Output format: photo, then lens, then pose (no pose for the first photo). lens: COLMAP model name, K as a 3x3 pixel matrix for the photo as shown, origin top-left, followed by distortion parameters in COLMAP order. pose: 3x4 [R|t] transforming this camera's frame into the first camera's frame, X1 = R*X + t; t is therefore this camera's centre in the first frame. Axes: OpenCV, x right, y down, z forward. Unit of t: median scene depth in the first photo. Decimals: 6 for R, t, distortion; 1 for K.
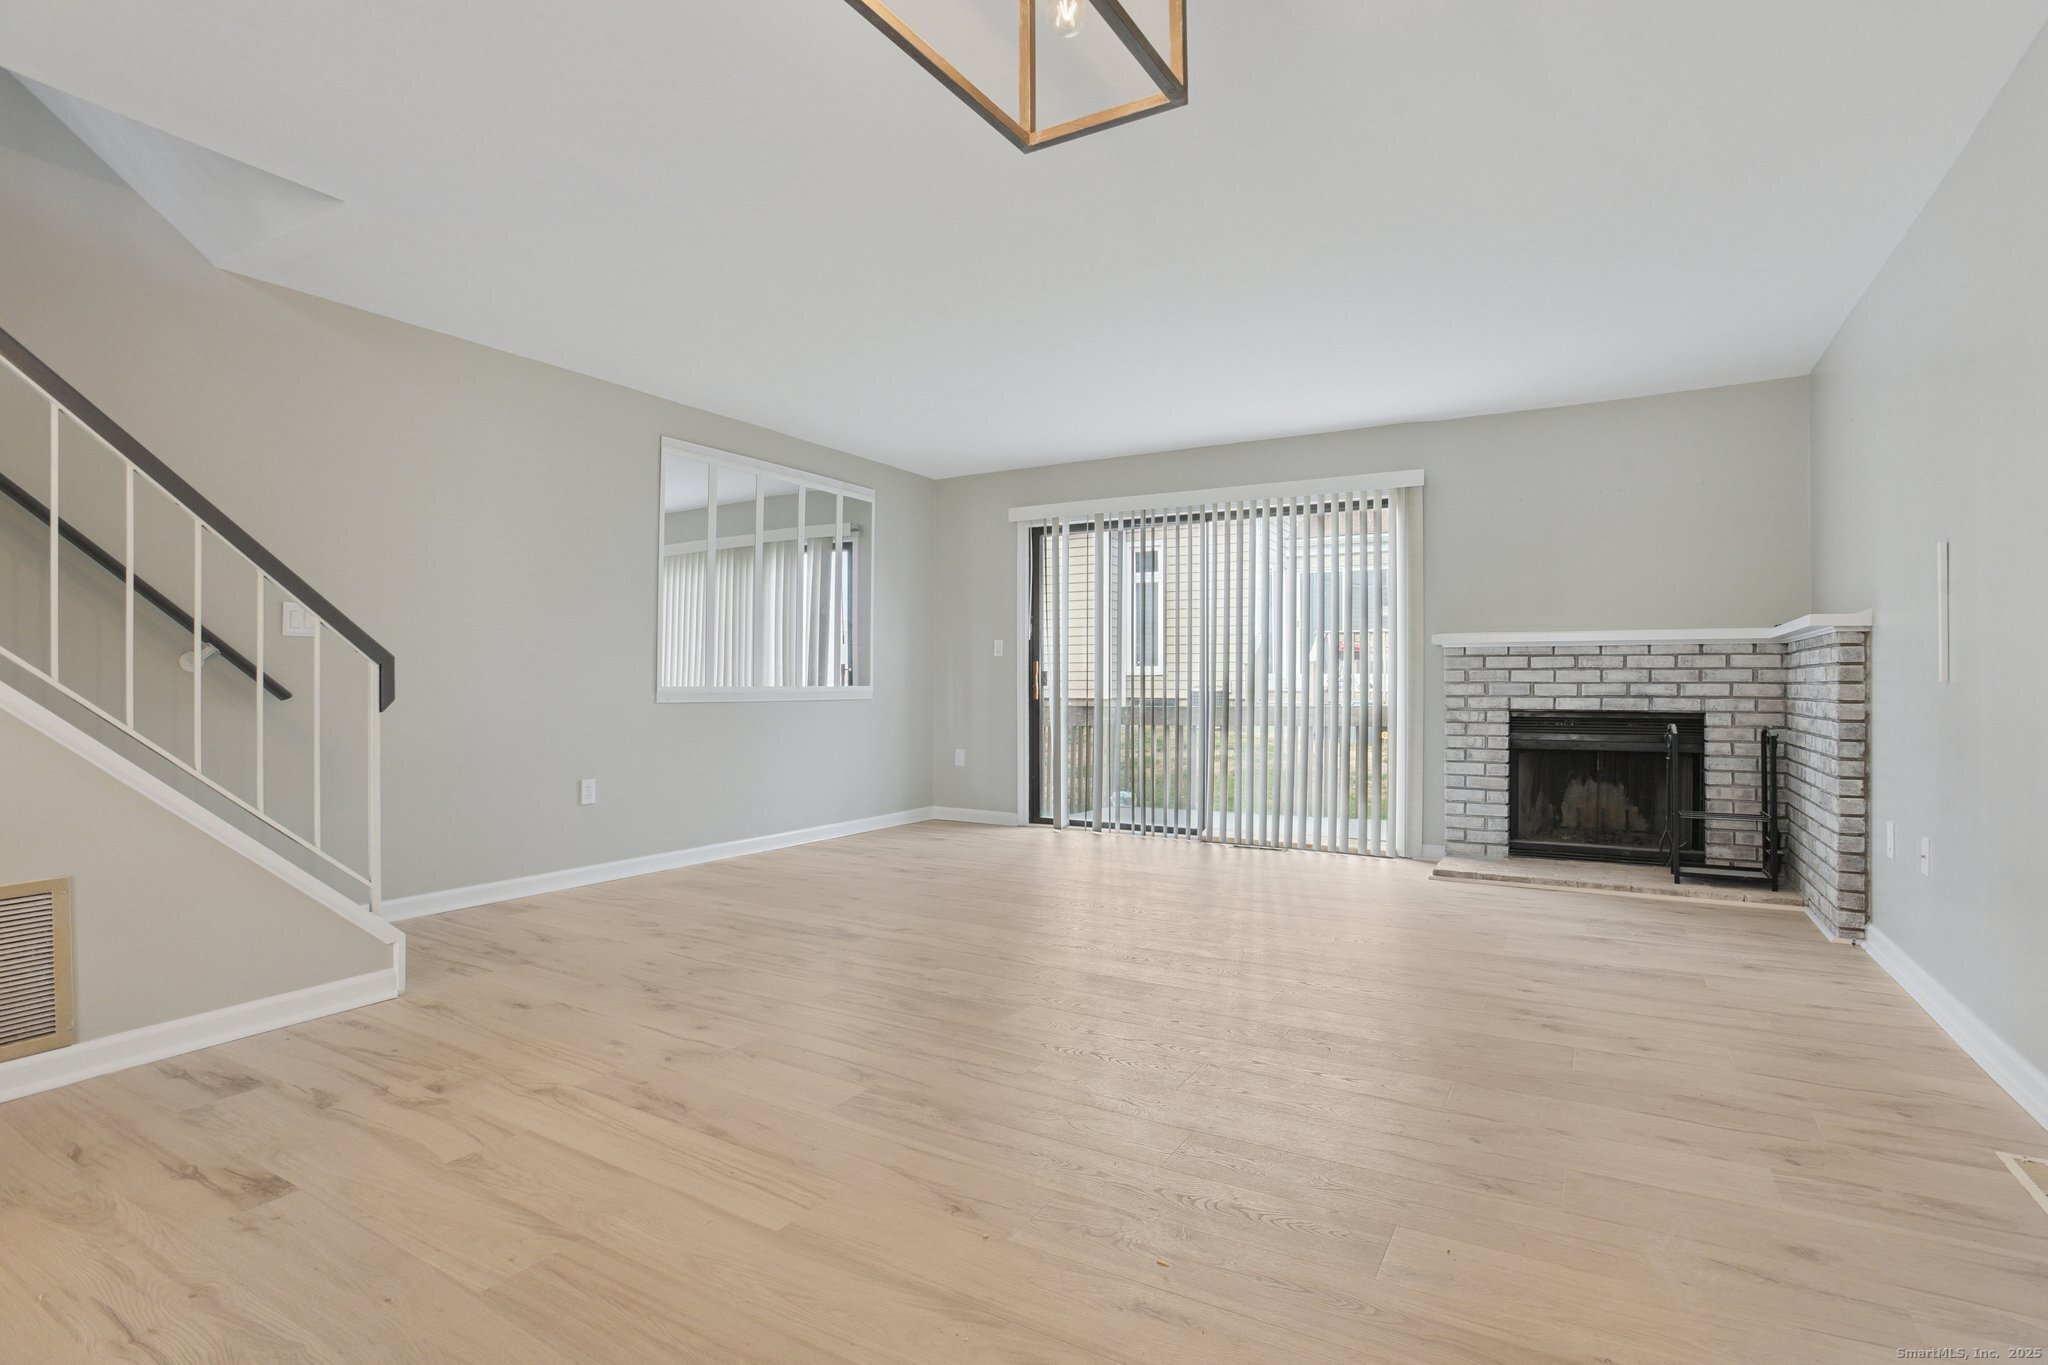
lens RADIAL K [[994.5, 0, 1031.5], [0, 994.5, 679.9], [0, 0, 1]] dist [-0.042189, 0.018356]
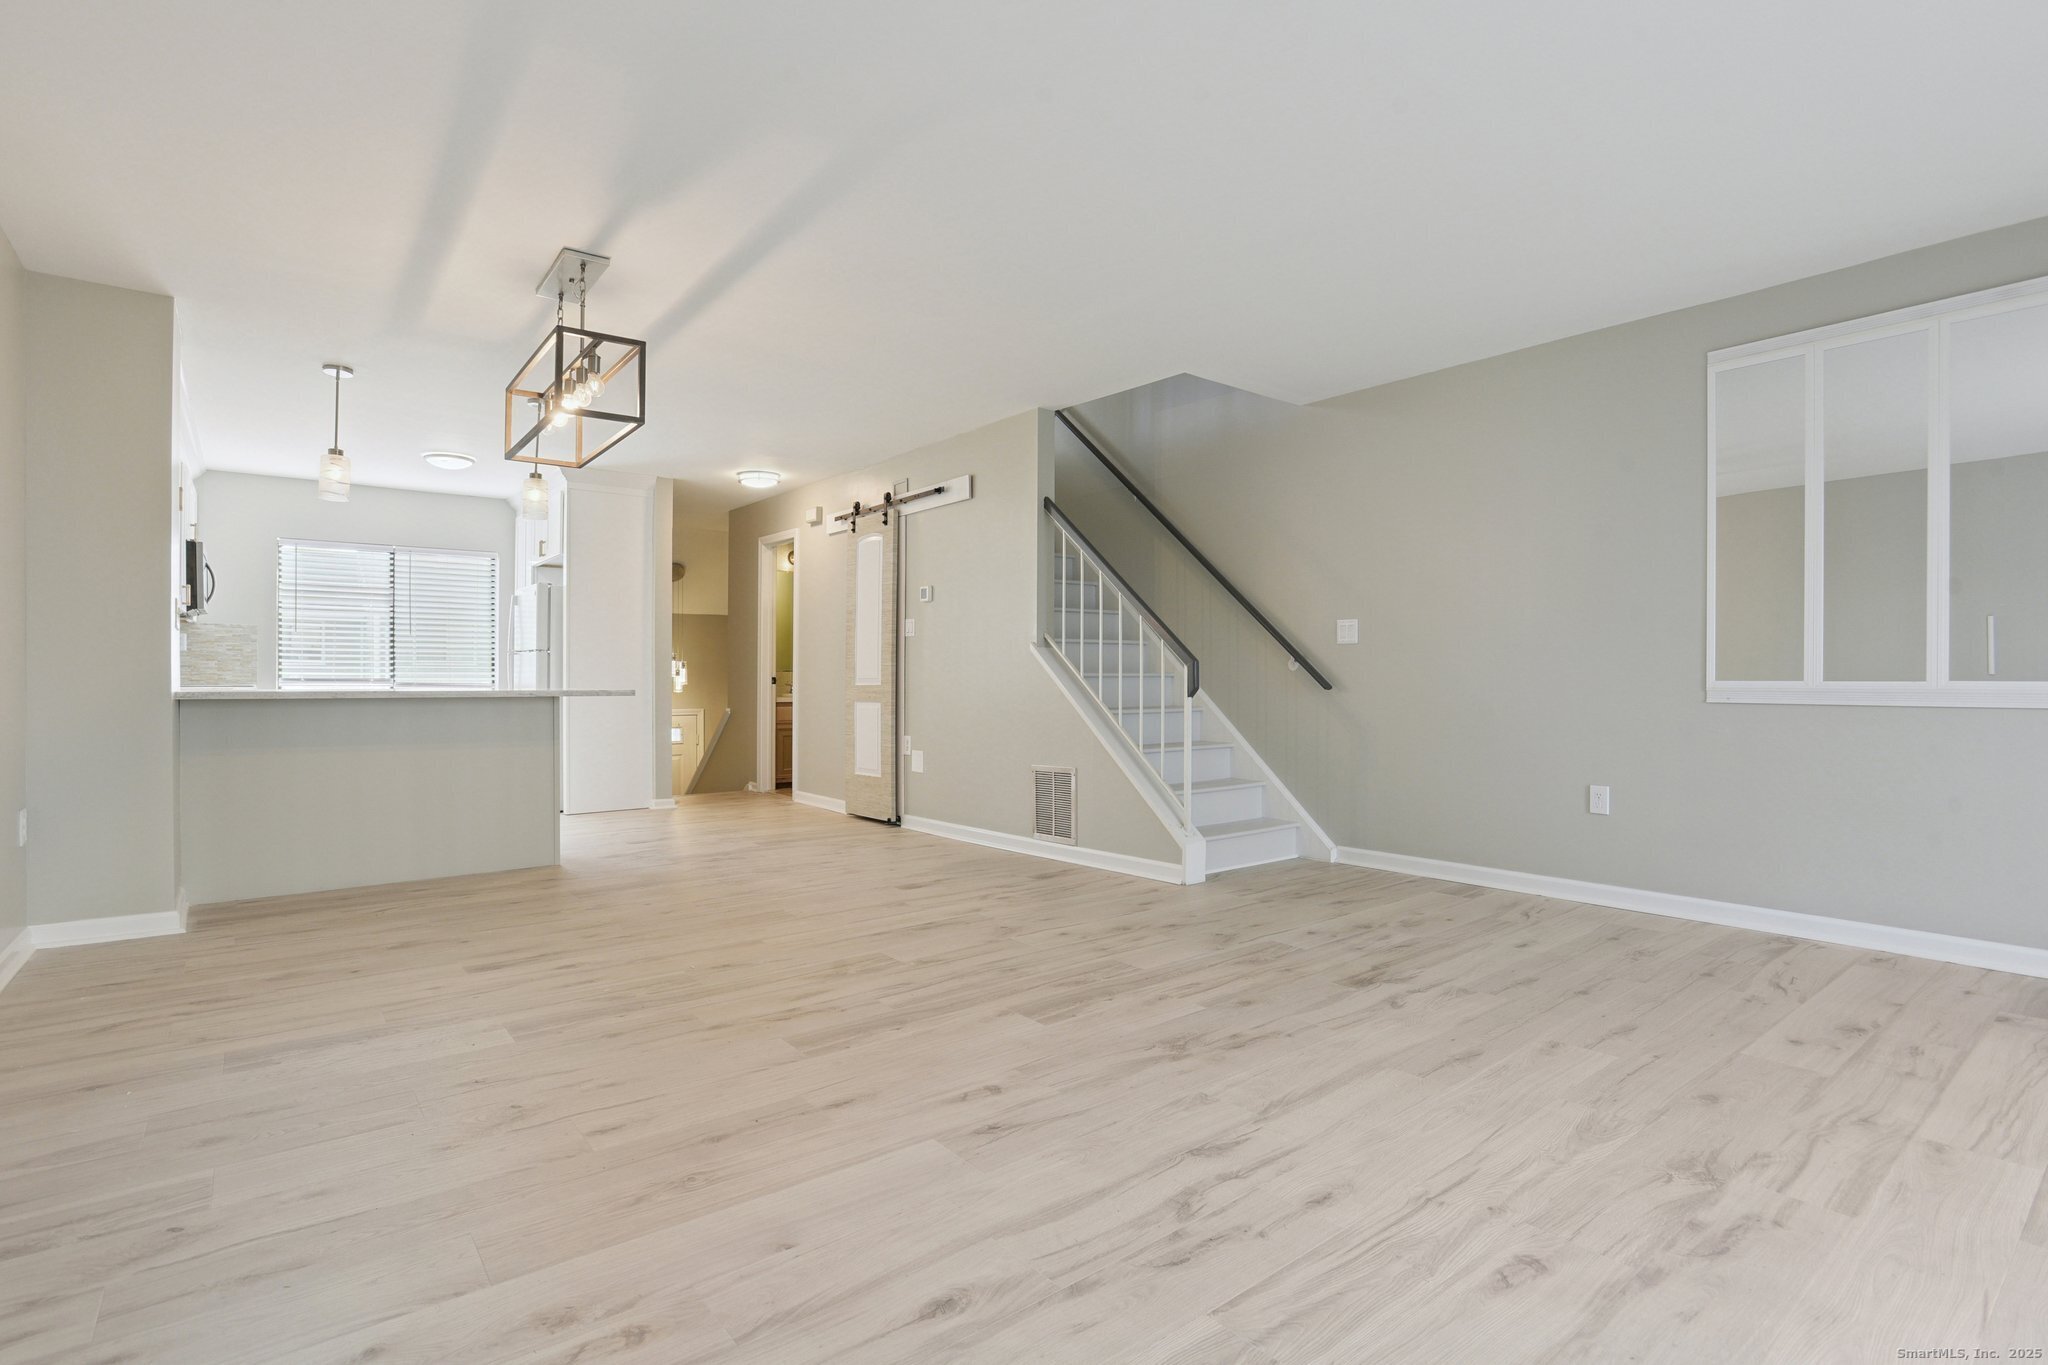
lens RADIAL K [[994.5, 0, 1038.9], [0, 994.5, 683.4], [0, 0, 1]] dist [-0.042189, 0.018356]
pose [[-0.357475, 0.000974, -0.933922, 0.535768], [0.004546, 0.999989, -0.000697, 0.007131], [0.933912, -0.004495, -0.357476, 0.826442]]
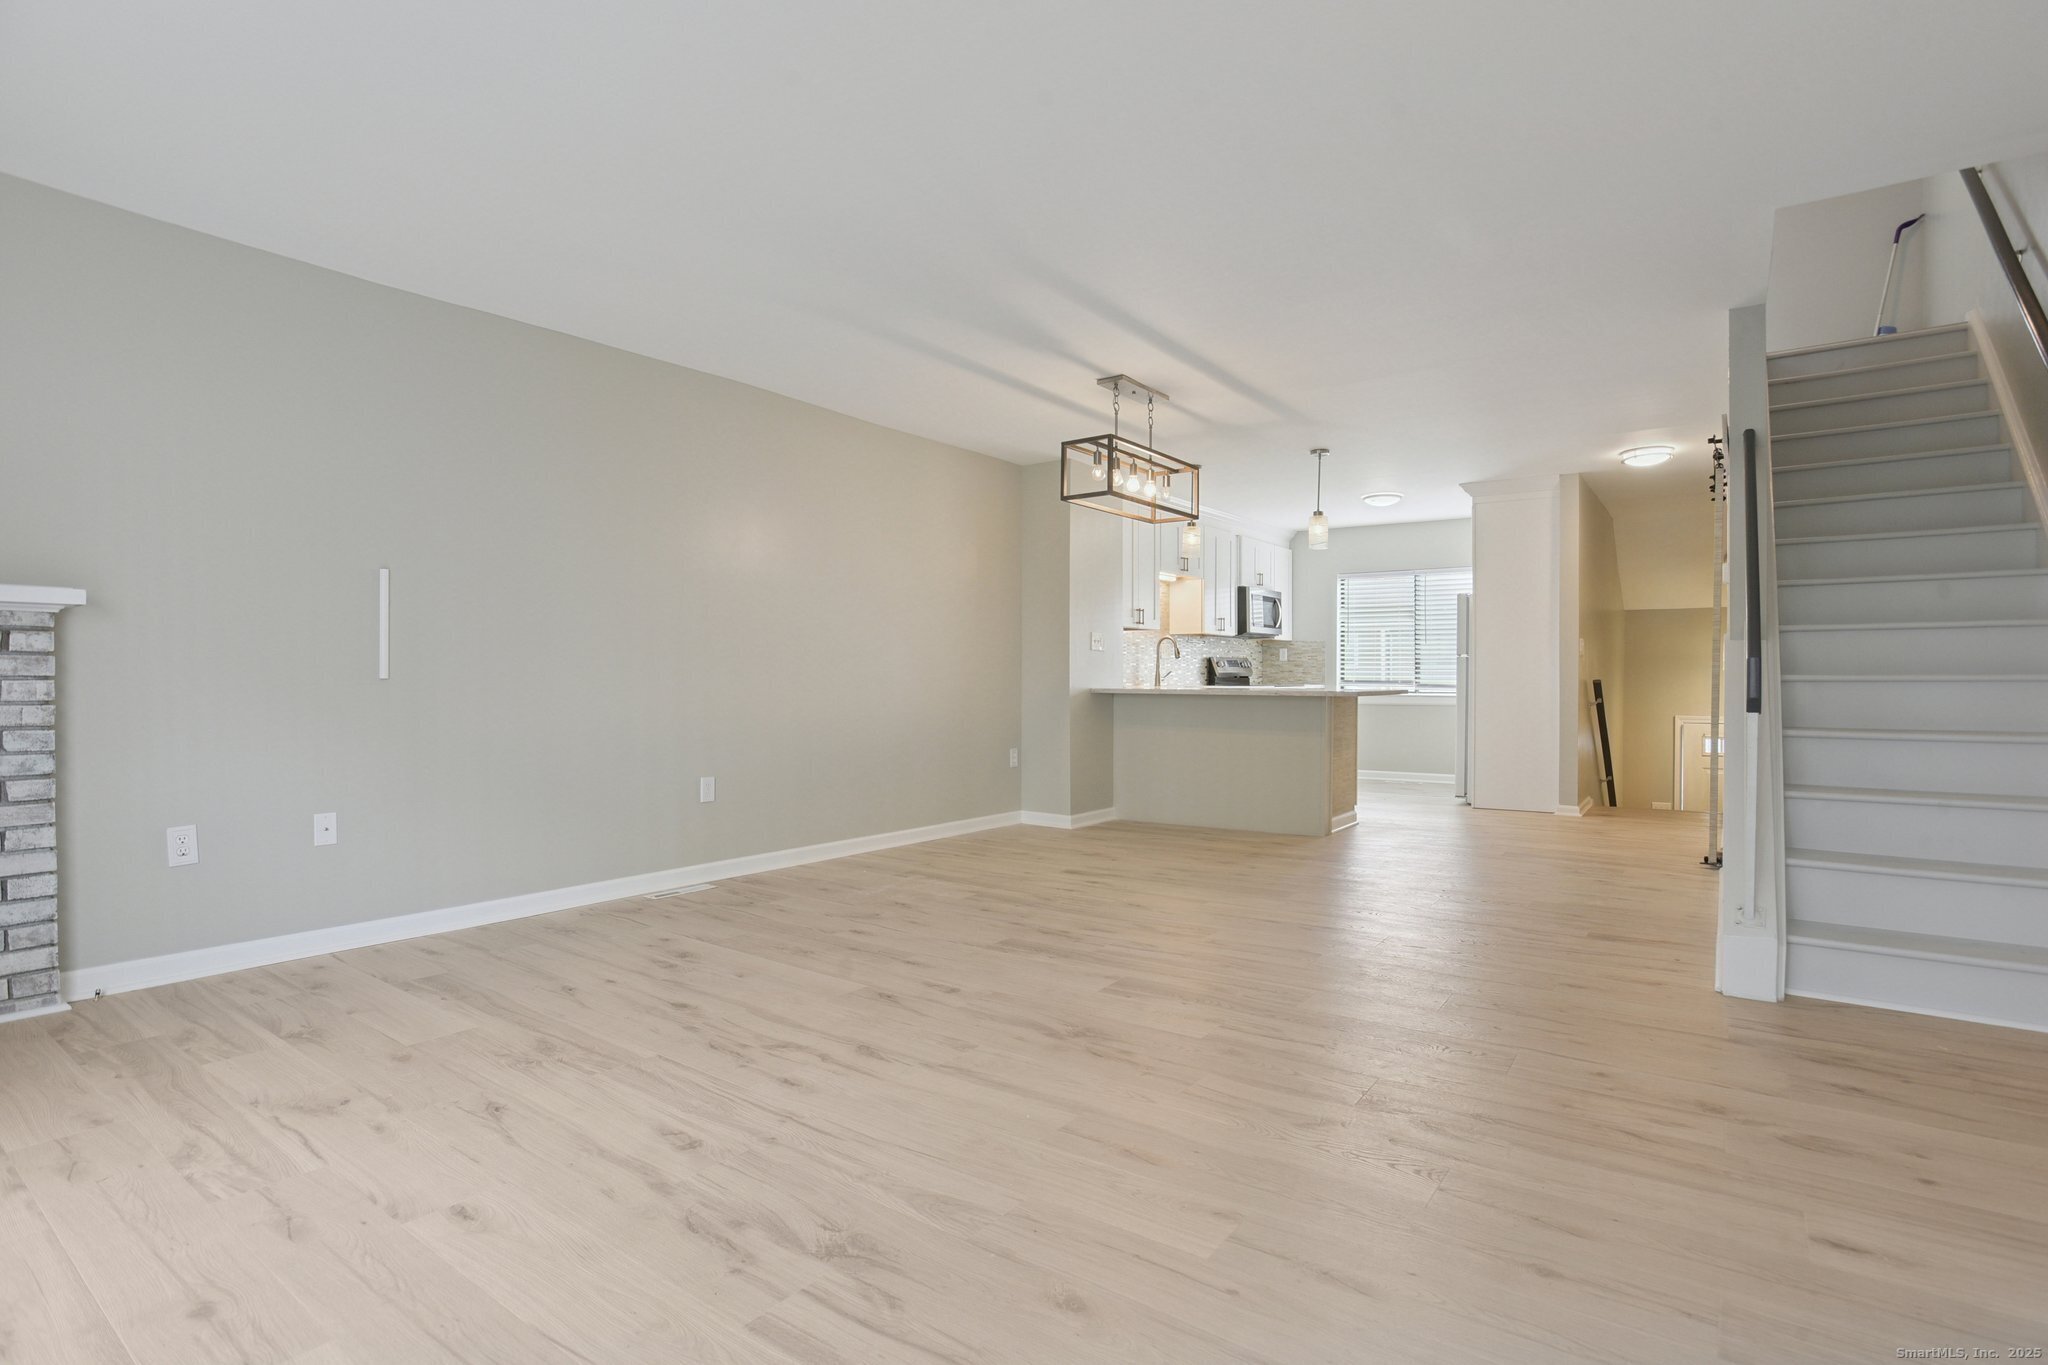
lens RADIAL K [[994.5, 0, 1035.5], [0, 994.5, 686.7], [0, 0, 1]] dist [-0.042189, 0.018356]
pose [[-0.994594, -0.003629, 0.103777, -0.026817], [-0.003501, 0.999993, 0.001412, 0.004428], [-0.103781, 0.001041, -0.994600, 1.272485]]
